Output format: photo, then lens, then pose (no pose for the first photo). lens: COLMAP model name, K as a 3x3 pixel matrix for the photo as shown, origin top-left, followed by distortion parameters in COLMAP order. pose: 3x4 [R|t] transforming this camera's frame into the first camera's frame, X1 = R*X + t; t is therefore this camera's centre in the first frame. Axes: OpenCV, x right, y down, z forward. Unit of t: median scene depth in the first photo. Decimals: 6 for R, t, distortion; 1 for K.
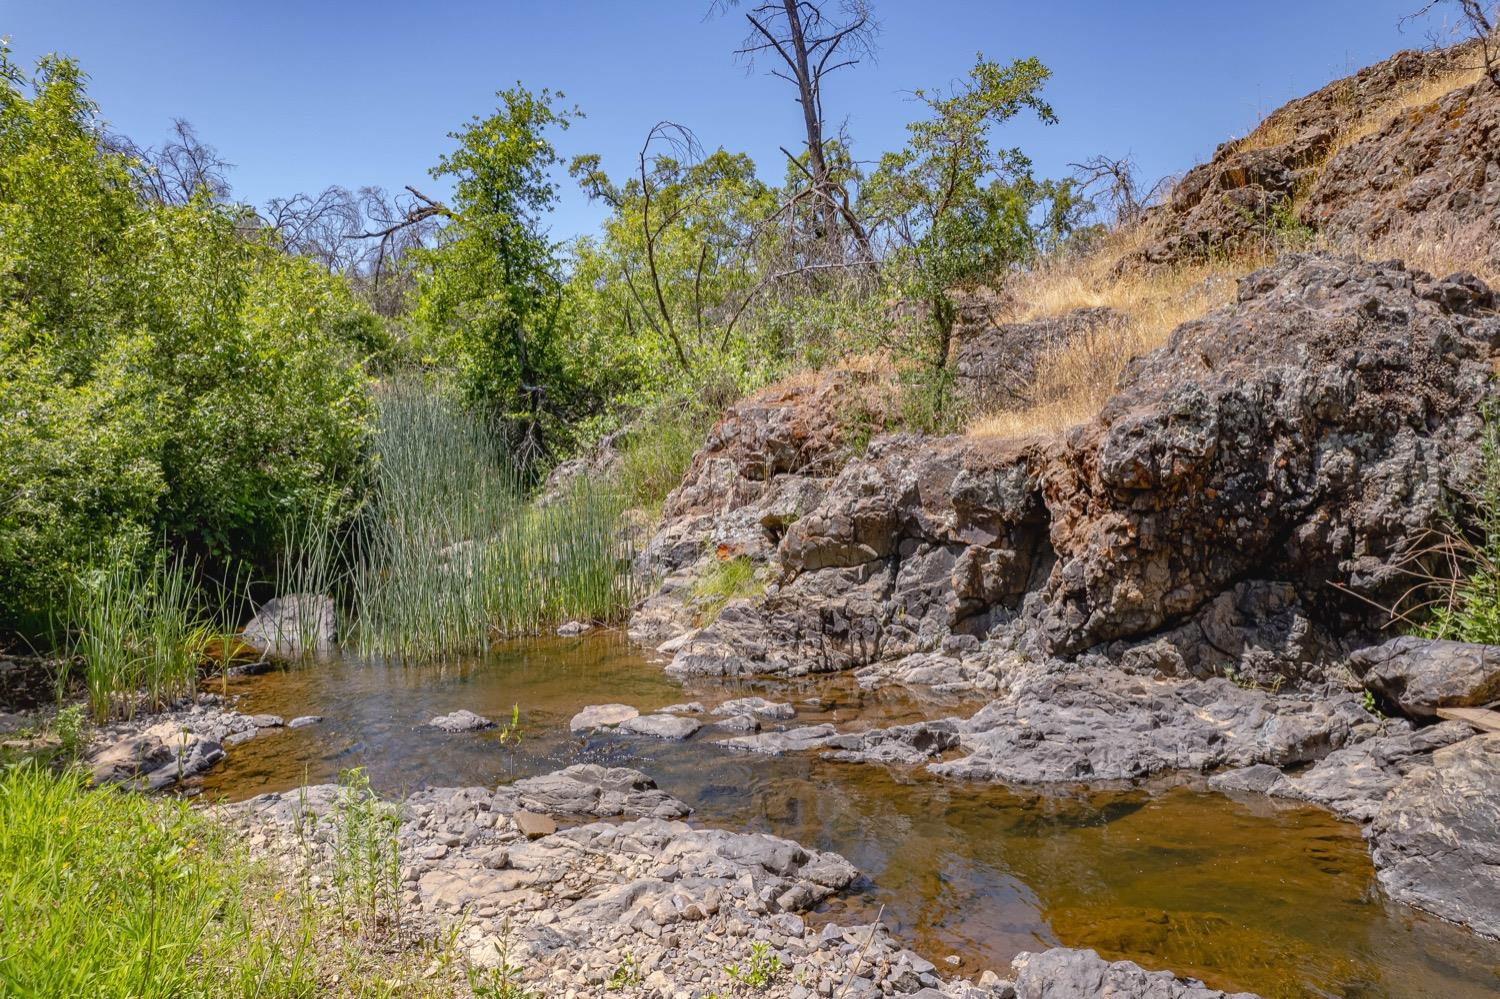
lens RADIAL K [[970.8, 0, 745.7], [0, 970.8, 498.4], [0, 0, 1]] dist [-0.074984, 0.065797]
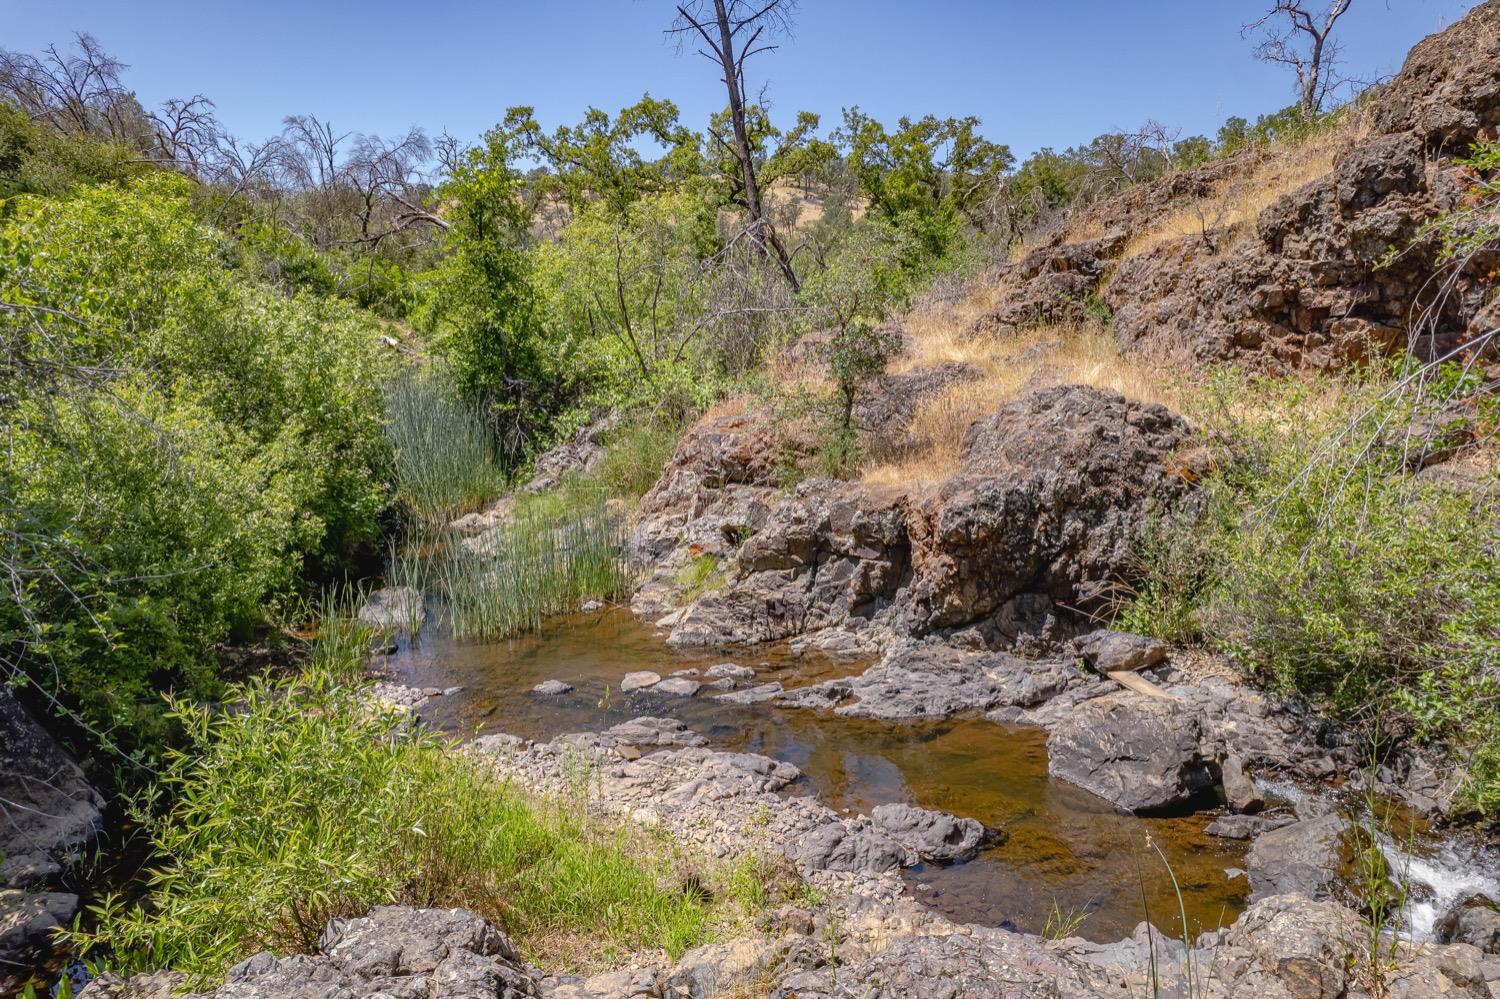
lens RADIAL K [[970.8, 0, 741.4], [0, 970.8, 502.6], [0, 0, 1]] dist [-0.074984, 0.065797]
pose [[0.996126, -0.015364, 0.086587, -0.095870], [0.004848, 0.992717, 0.120369, -0.229984], [-0.087806, -0.119483, 0.988946, -0.511760]]
